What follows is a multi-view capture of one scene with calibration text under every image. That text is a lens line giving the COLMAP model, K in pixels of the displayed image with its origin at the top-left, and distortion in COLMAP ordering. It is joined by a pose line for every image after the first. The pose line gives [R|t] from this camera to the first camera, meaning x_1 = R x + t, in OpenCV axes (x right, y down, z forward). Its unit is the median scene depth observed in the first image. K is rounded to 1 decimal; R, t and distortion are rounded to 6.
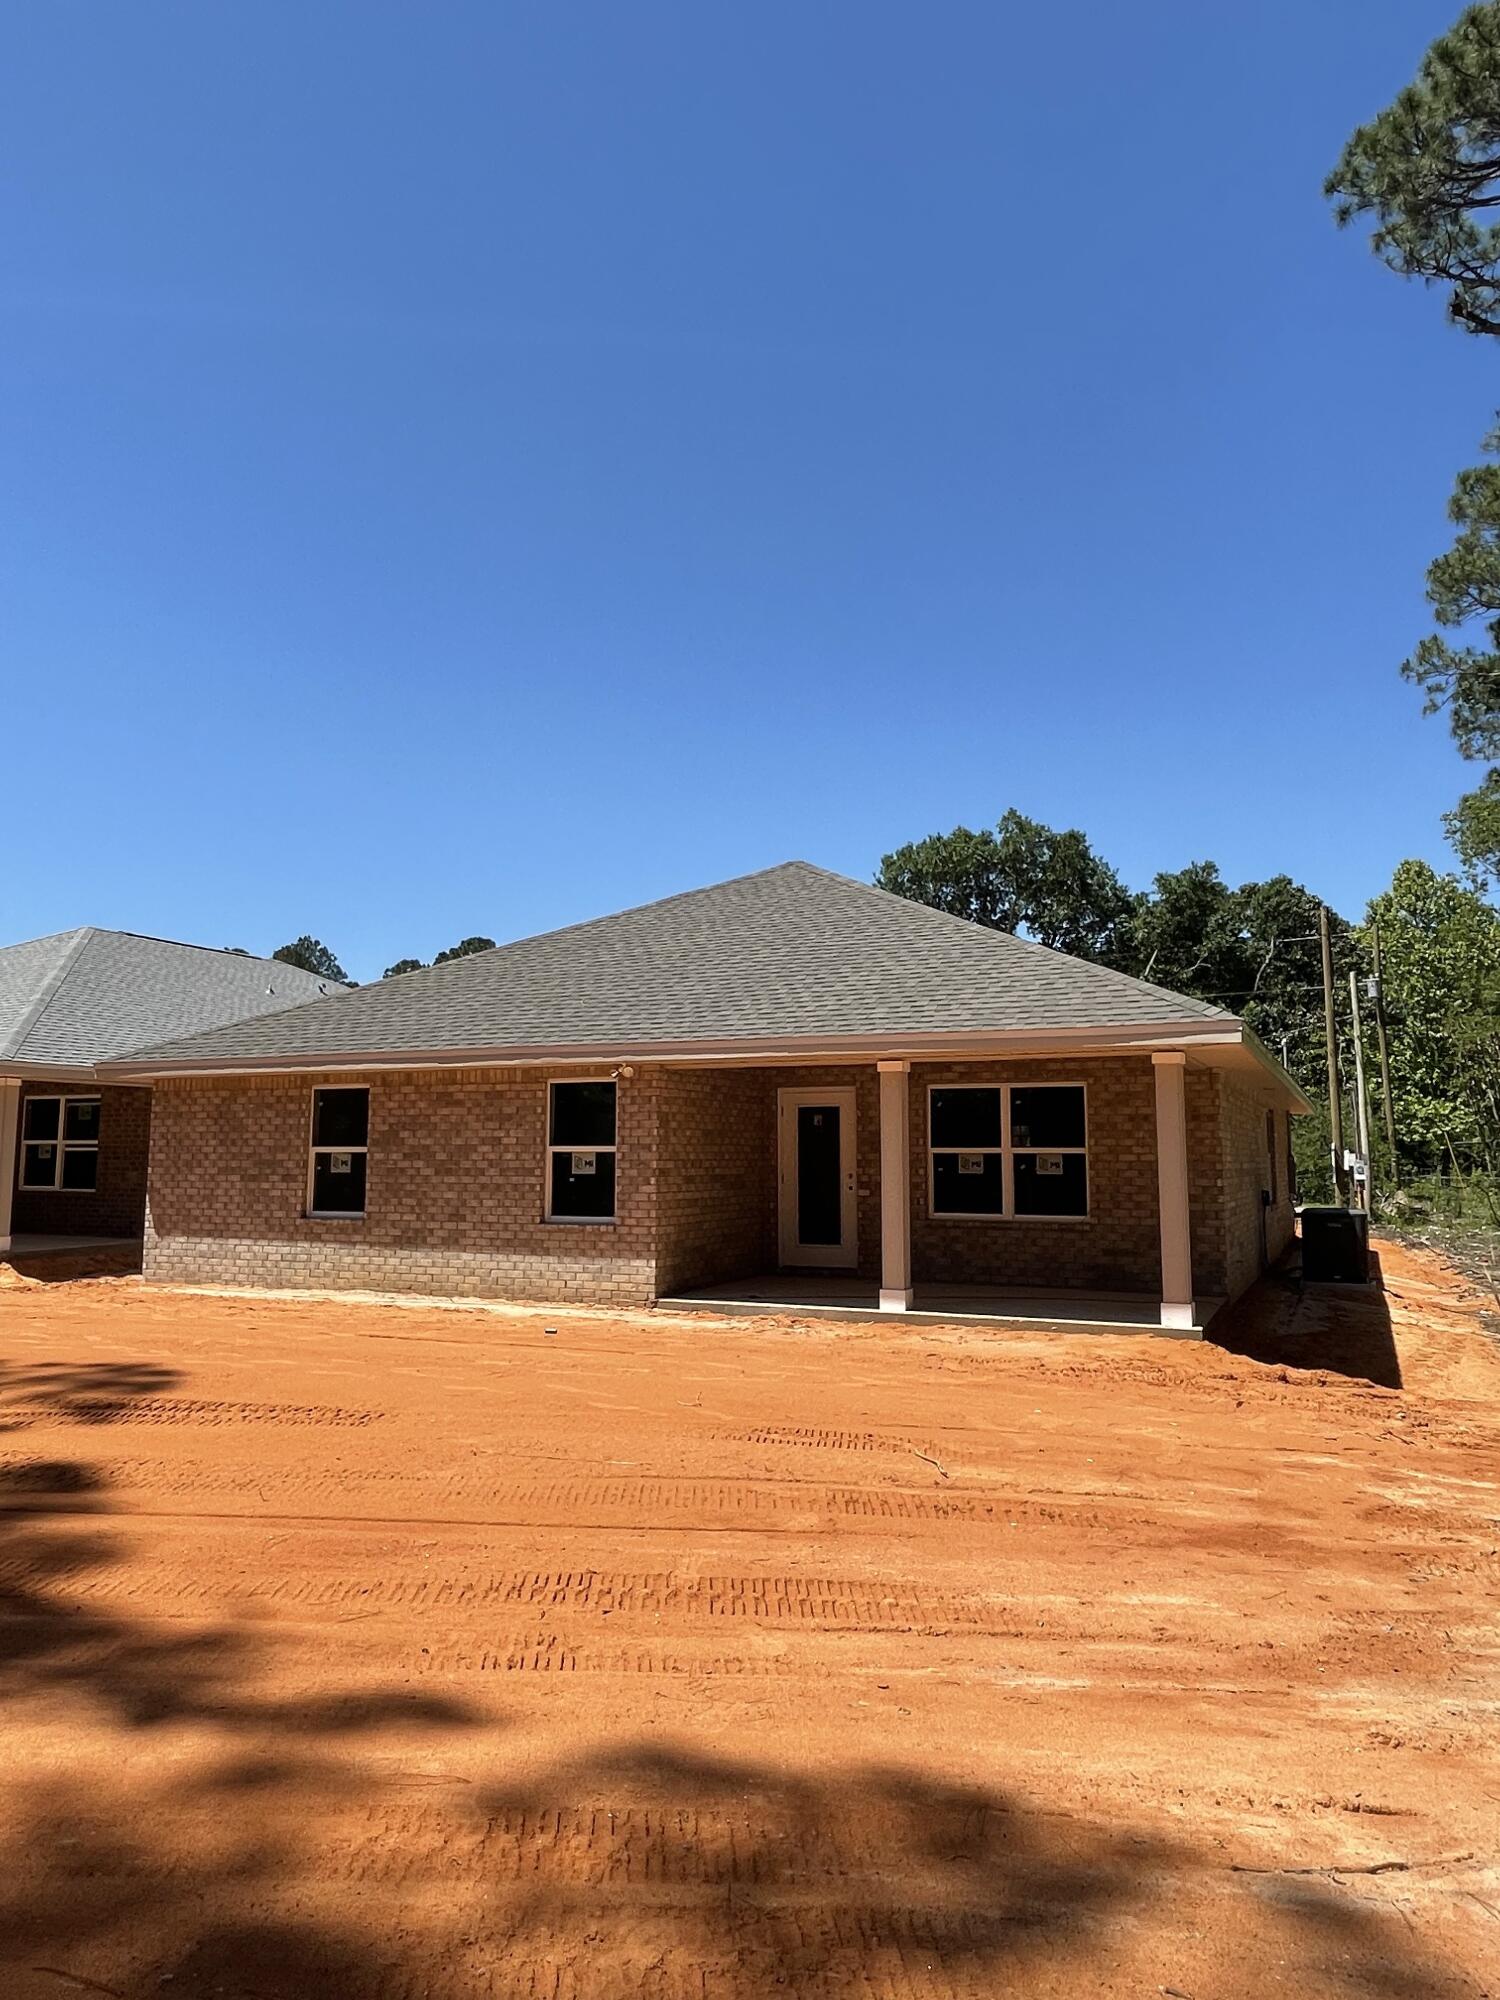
lens RADIAL K [[1347.4, 0, 754.5], [0, 1347.4, 996.6], [0, 0, 1]] dist [-0.002340, -0.000521]
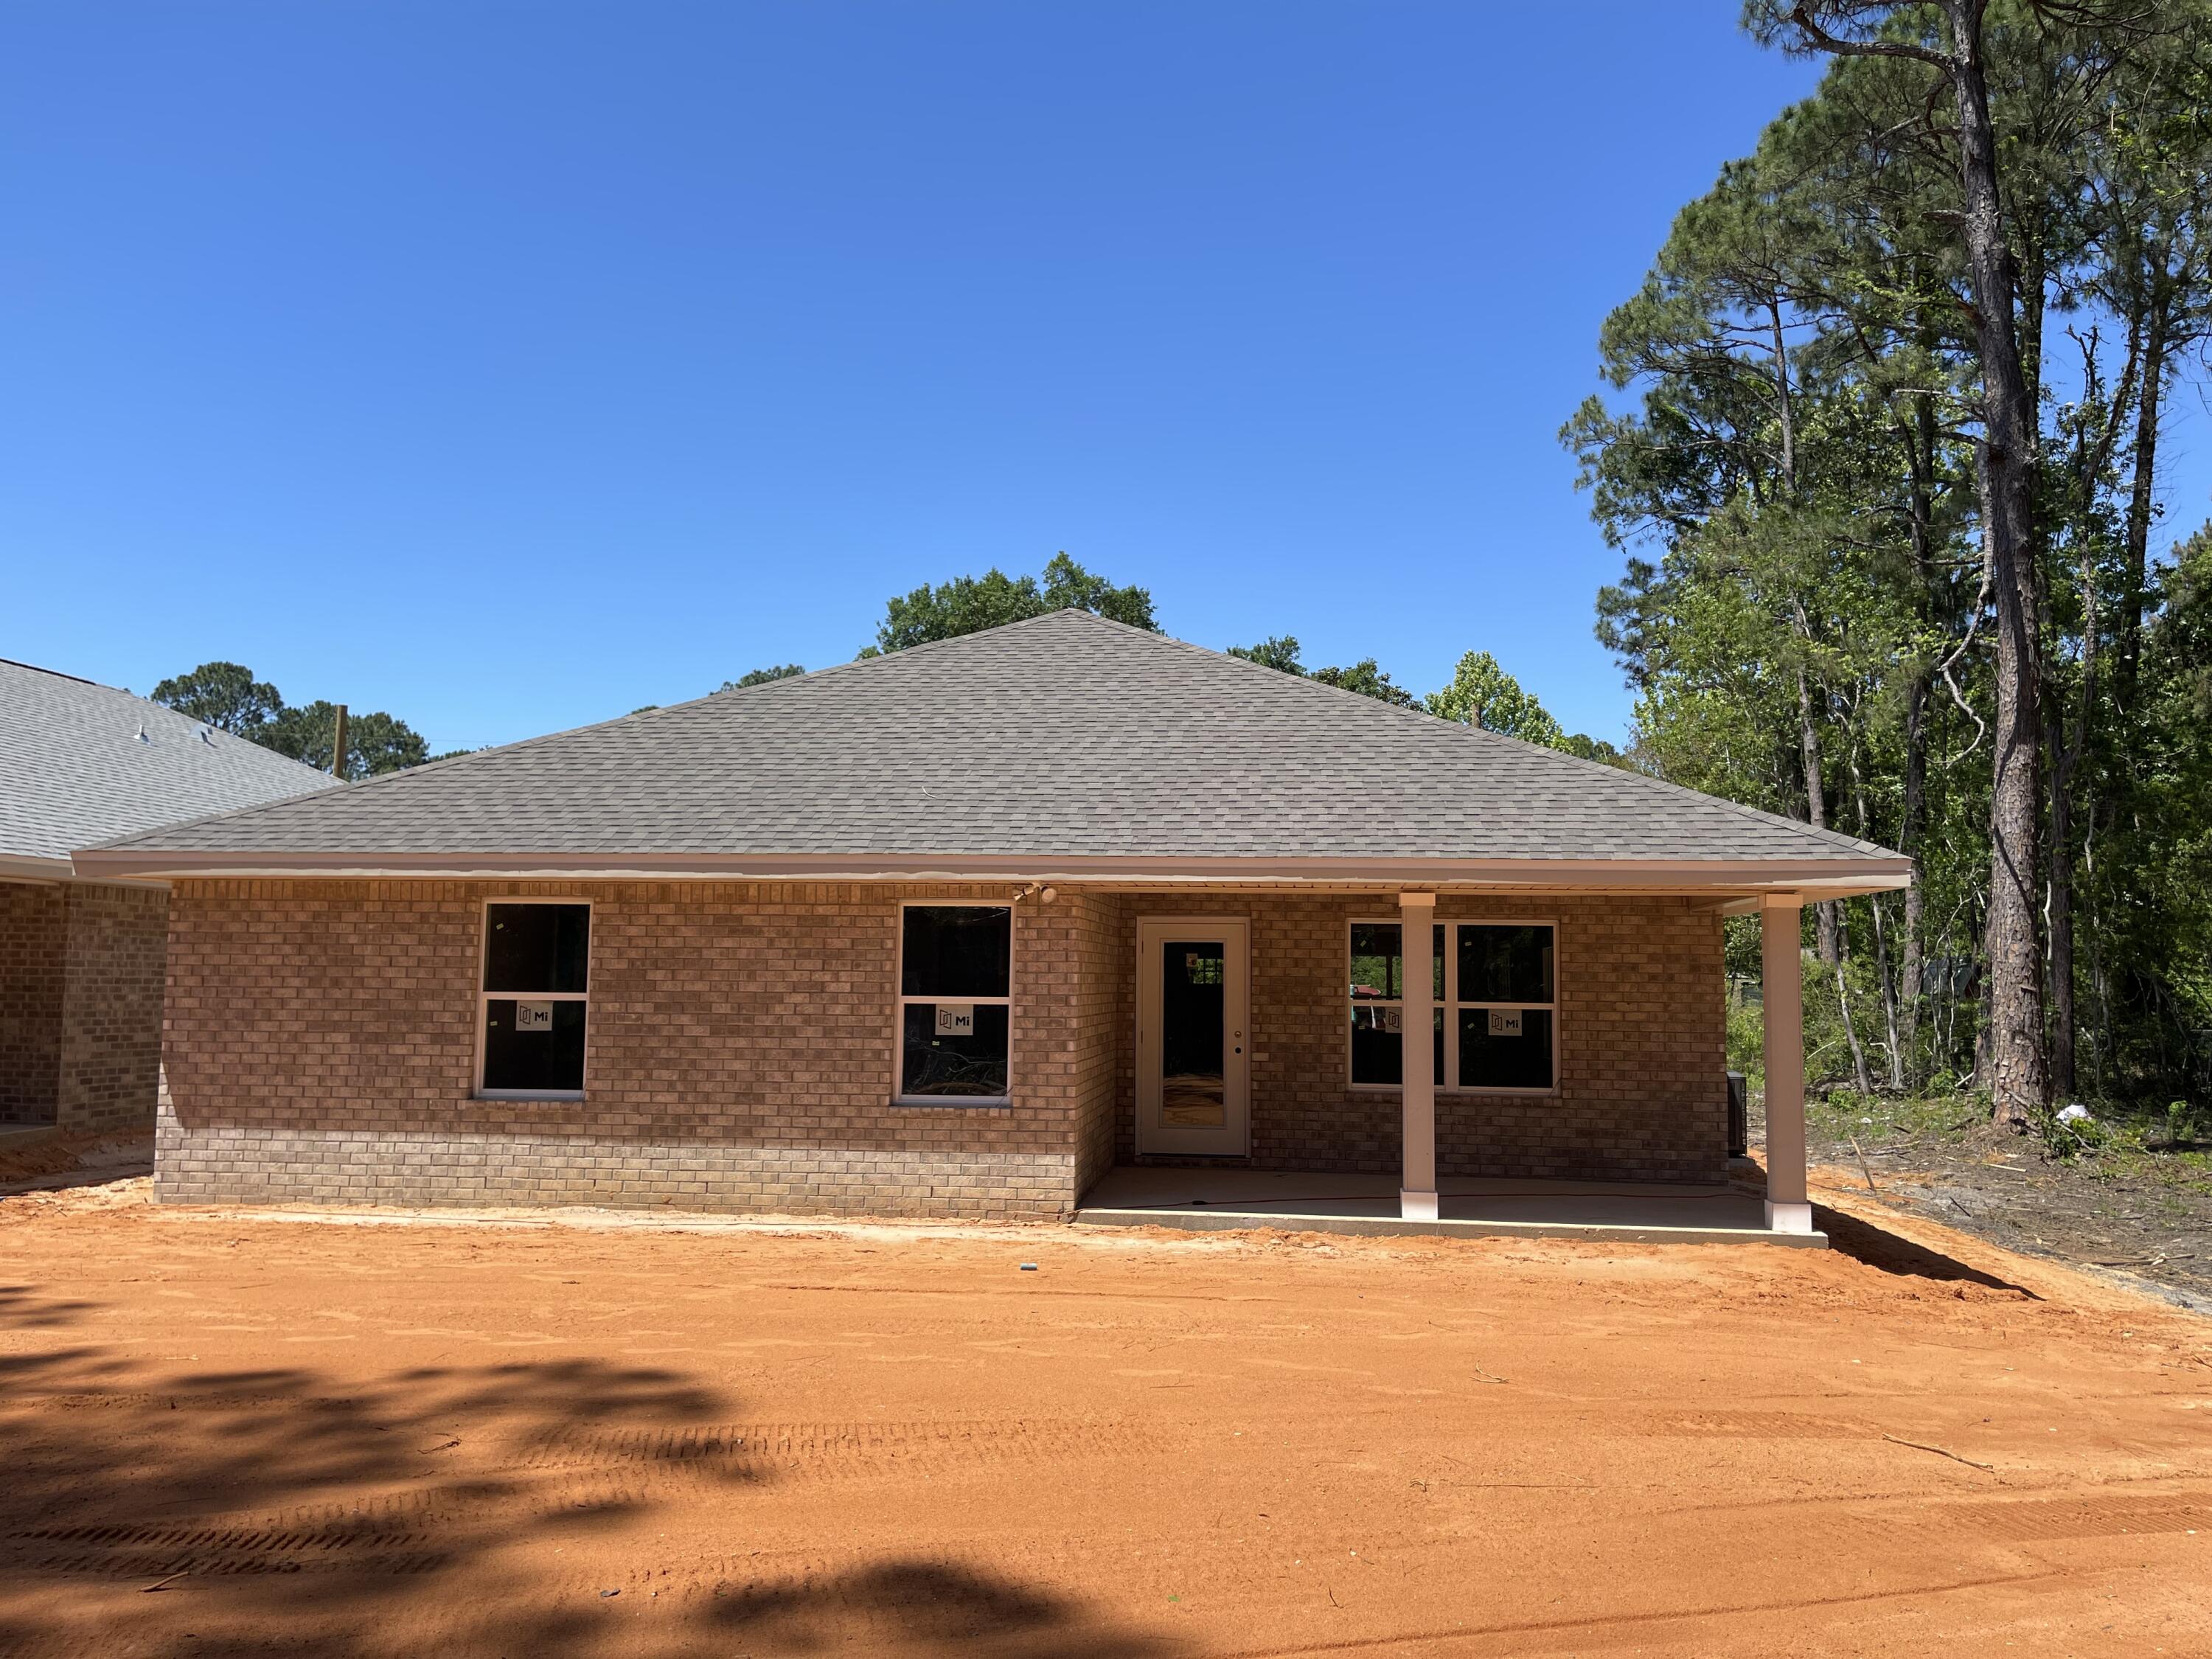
lens RADIAL K [[1685.4, 0, 1101.5], [0, 1685.4, 835.9], [0, 0, 1]] dist [0.048421, -0.061327]
pose [[0.949090, 0.037290, 0.312789, -0.319022], [-0.047995, 0.998493, 0.026593, -0.000716], [-0.311326, -0.040252, 0.949450, 0.129050]]
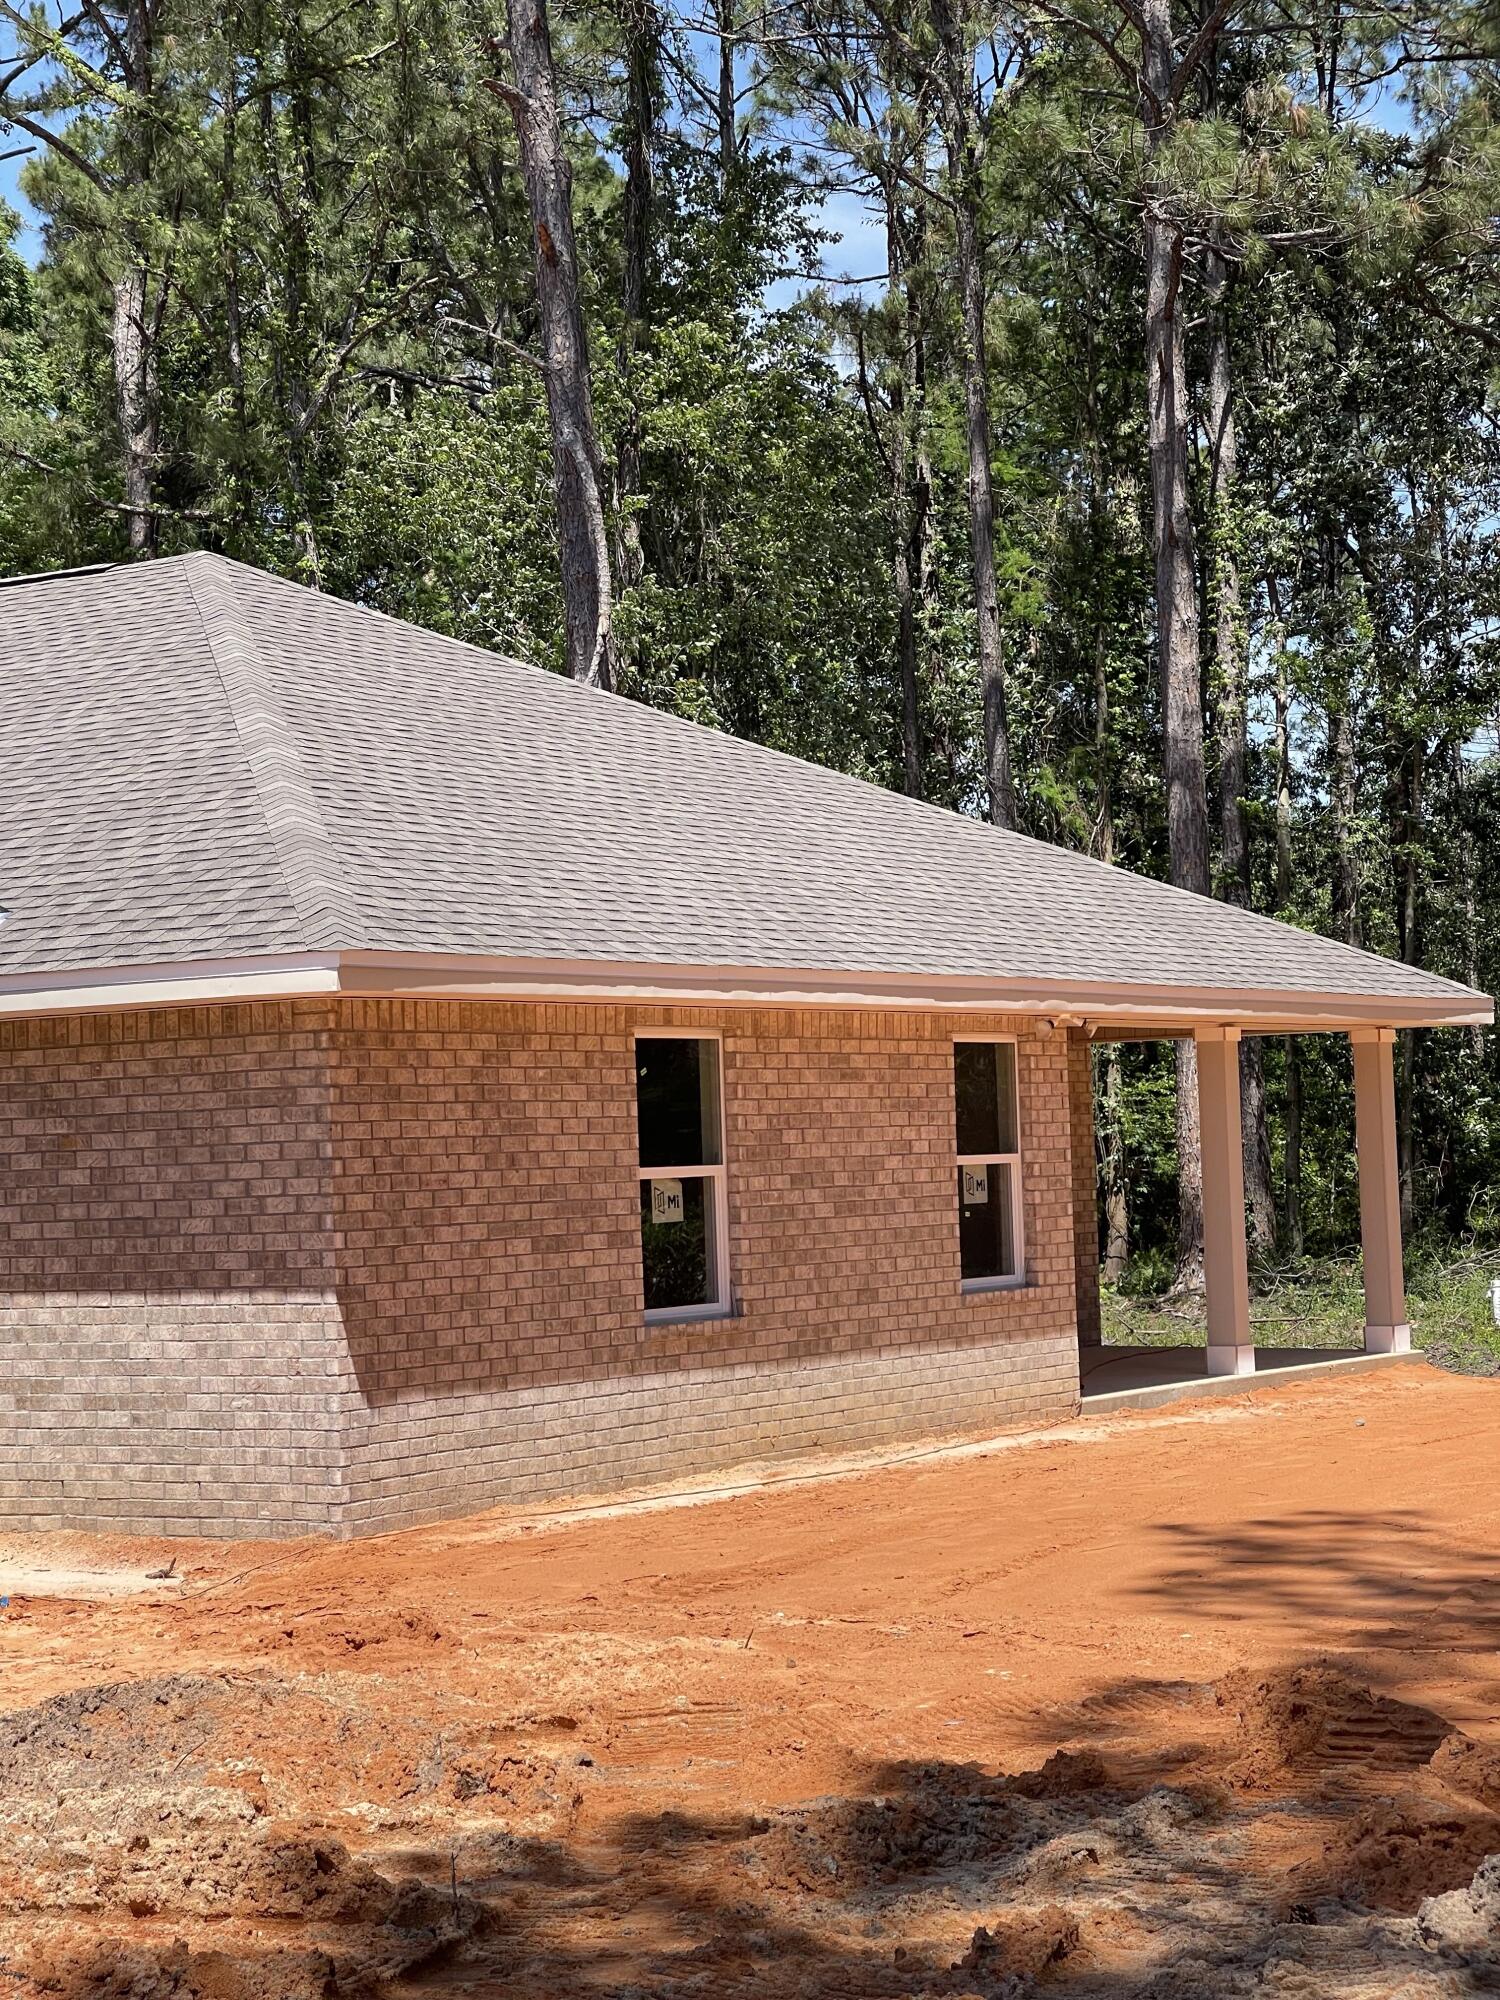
lens RADIAL K [[3749.8, 0, 749.8], [0, 3749.8, 998.3], [0, 0, 1]] dist [0.162022, 0.000000]
pose [[0.158901, 0.033077, 0.986740, -1.626277], [-0.086015, 0.996102, -0.019540, 0.080674], [-0.983541, -0.081770, 0.161126, 0.805405]]
